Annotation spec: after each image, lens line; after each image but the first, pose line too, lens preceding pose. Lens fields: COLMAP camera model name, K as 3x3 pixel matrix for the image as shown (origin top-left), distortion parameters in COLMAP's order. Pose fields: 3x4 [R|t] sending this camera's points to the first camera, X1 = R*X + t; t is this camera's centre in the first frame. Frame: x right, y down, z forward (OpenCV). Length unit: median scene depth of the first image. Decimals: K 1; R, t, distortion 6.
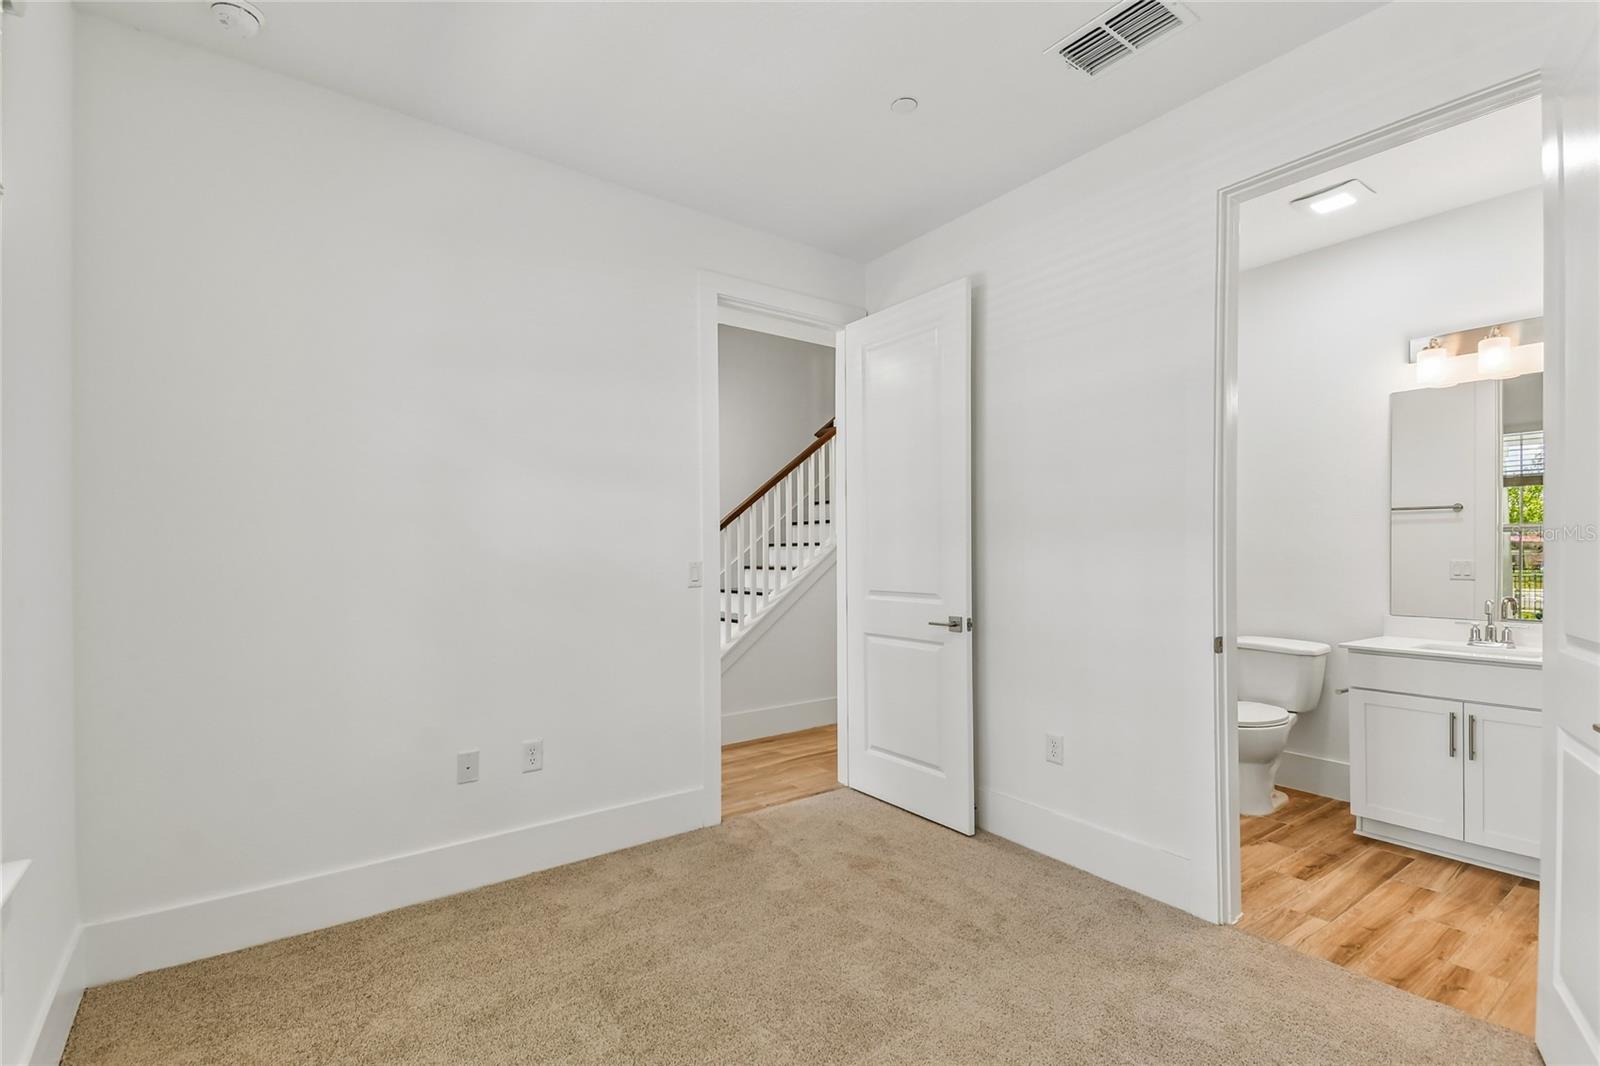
lens RADIAL K [[726.2, 0, 803.4], [0, 726.2, 542.8], [0, 0, 1]] dist [0.062315, -0.020520]
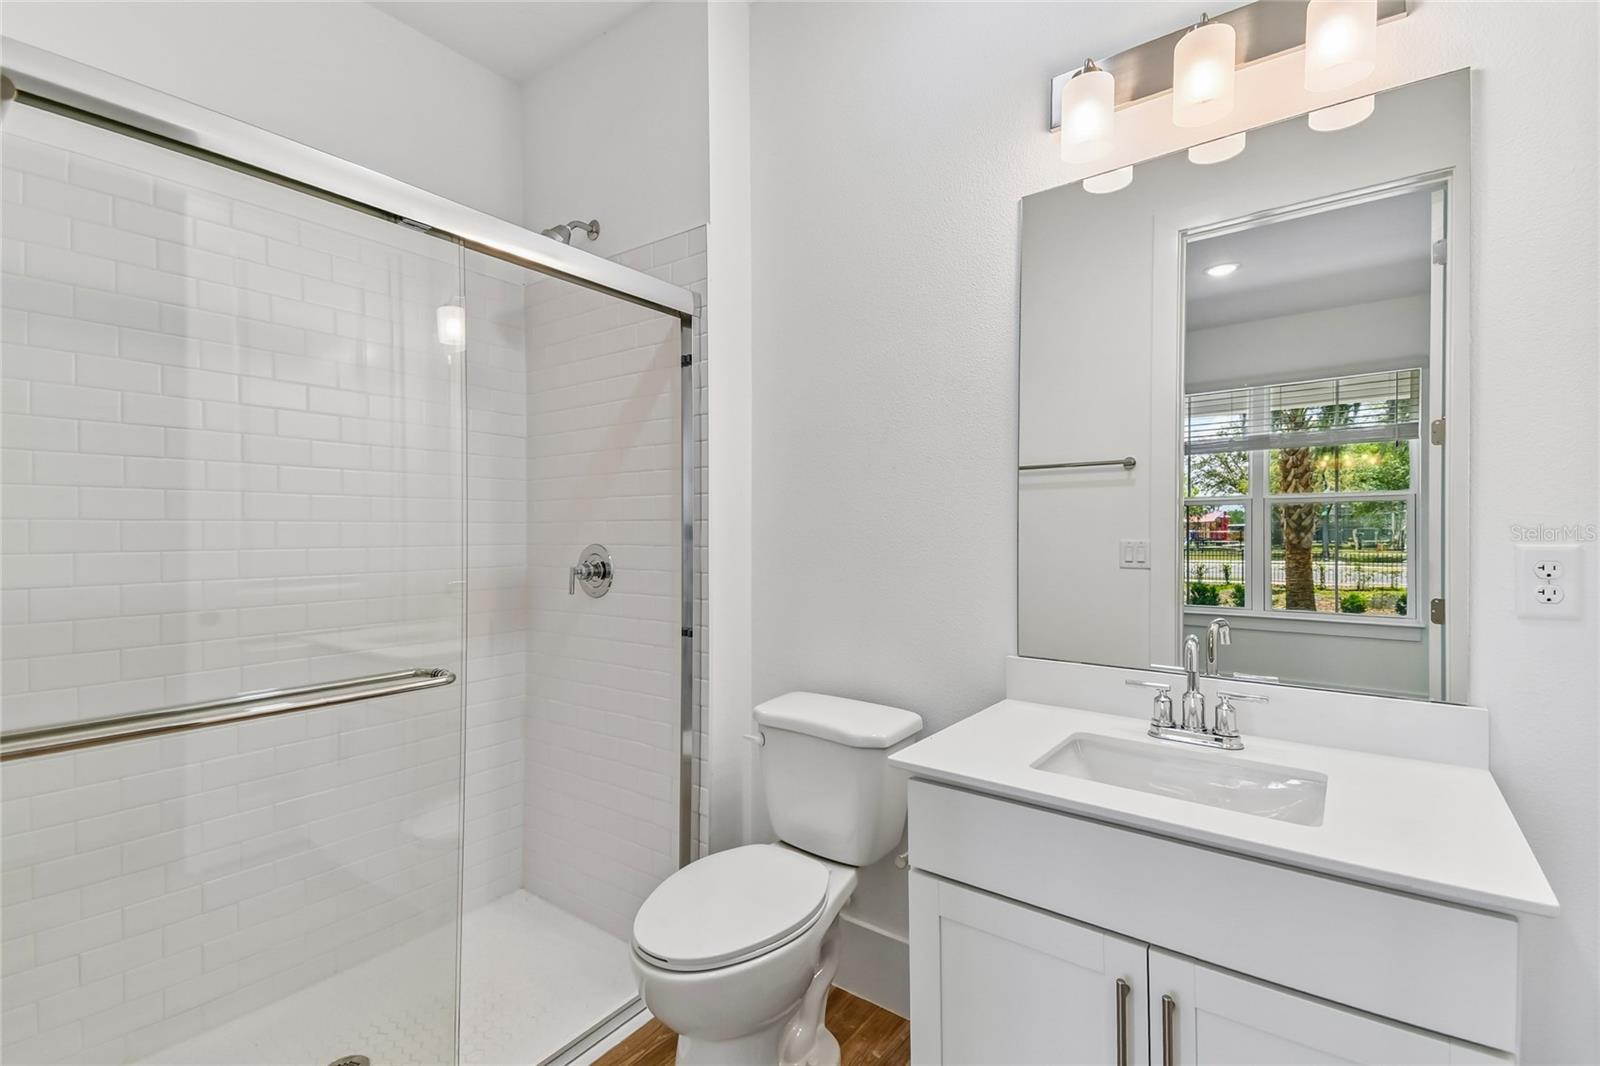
lens RADIAL K [[726.2, 0, 796.0], [0, 726.2, 536.8], [0, 0, 1]] dist [0.062315, -0.020520]
pose [[0.957707, -0.008761, 0.287613, 0.495980], [0.005850, 0.999923, 0.010980, 0.014153], [-0.287687, -0.008833, 0.957684, 0.572021]]
